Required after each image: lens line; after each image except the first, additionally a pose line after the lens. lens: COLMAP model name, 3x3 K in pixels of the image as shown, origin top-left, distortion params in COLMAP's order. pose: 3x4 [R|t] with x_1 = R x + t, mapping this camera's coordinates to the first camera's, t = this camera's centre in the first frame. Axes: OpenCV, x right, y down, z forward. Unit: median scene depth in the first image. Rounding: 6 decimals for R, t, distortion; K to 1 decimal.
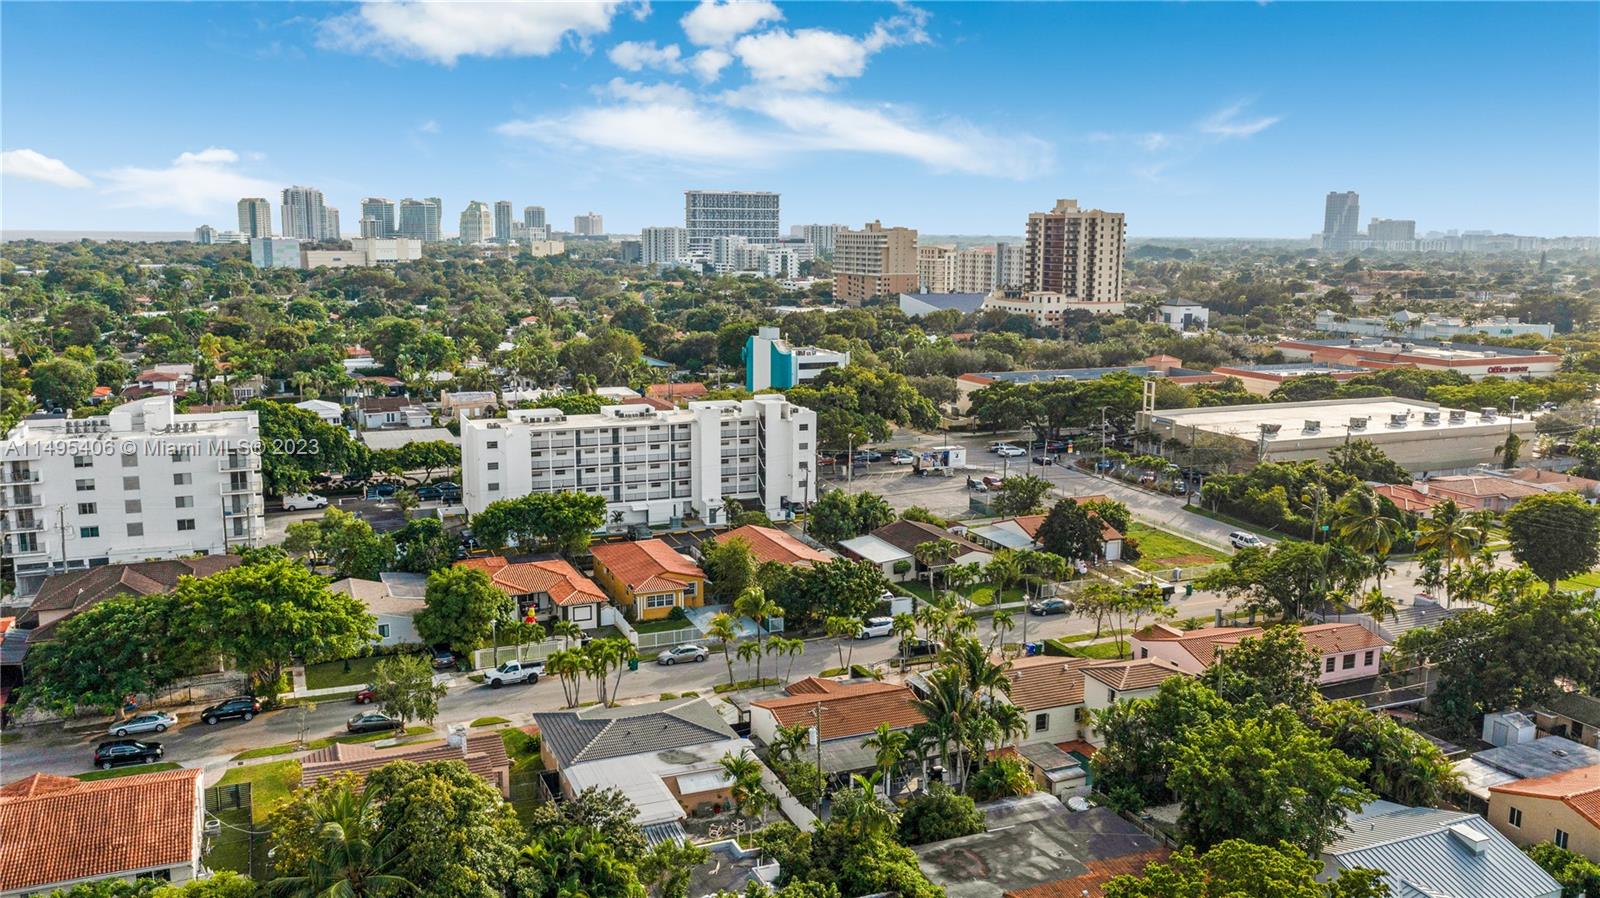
lens RADIAL K [[1270.9, 0, 800.0], [0, 1270.9, 449.0], [0, 0, 1]] dist [-0.007833, 0.006769]
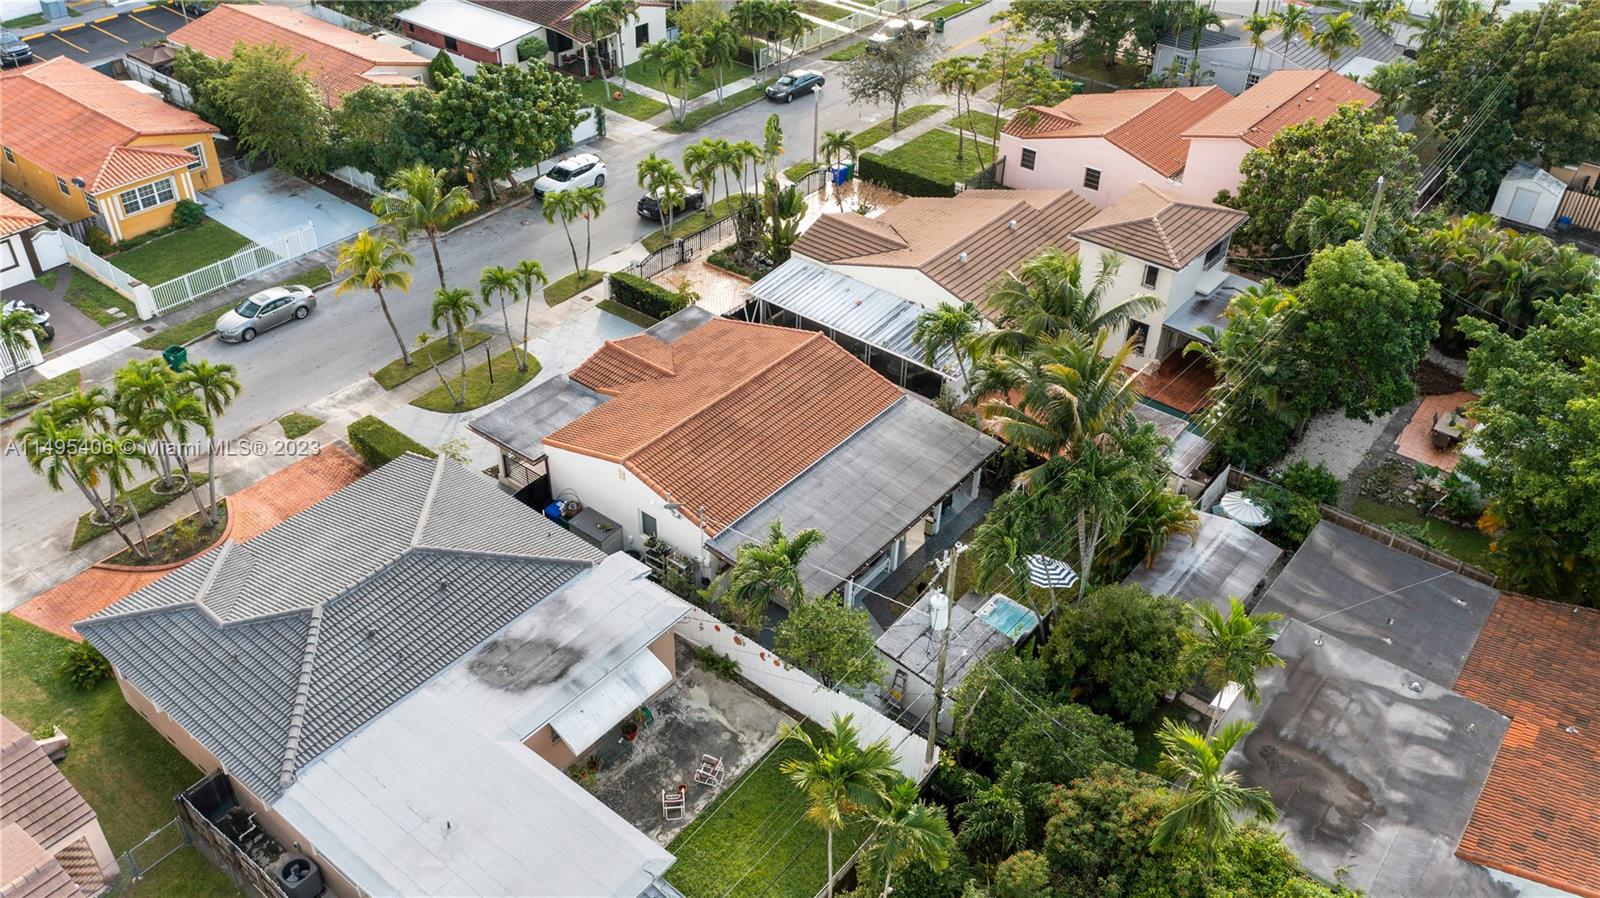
lens RADIAL K [[1270.9, 0, 800.0], [0, 1270.9, 449.0], [0, 0, 1]] dist [-0.007833, 0.006769]
pose [[0.875484, -0.271182, 0.399985, -0.113535], [0.061250, 0.883297, 0.464795, -0.013442], [-0.479349, -0.382422, 0.789923, 0.433111]]
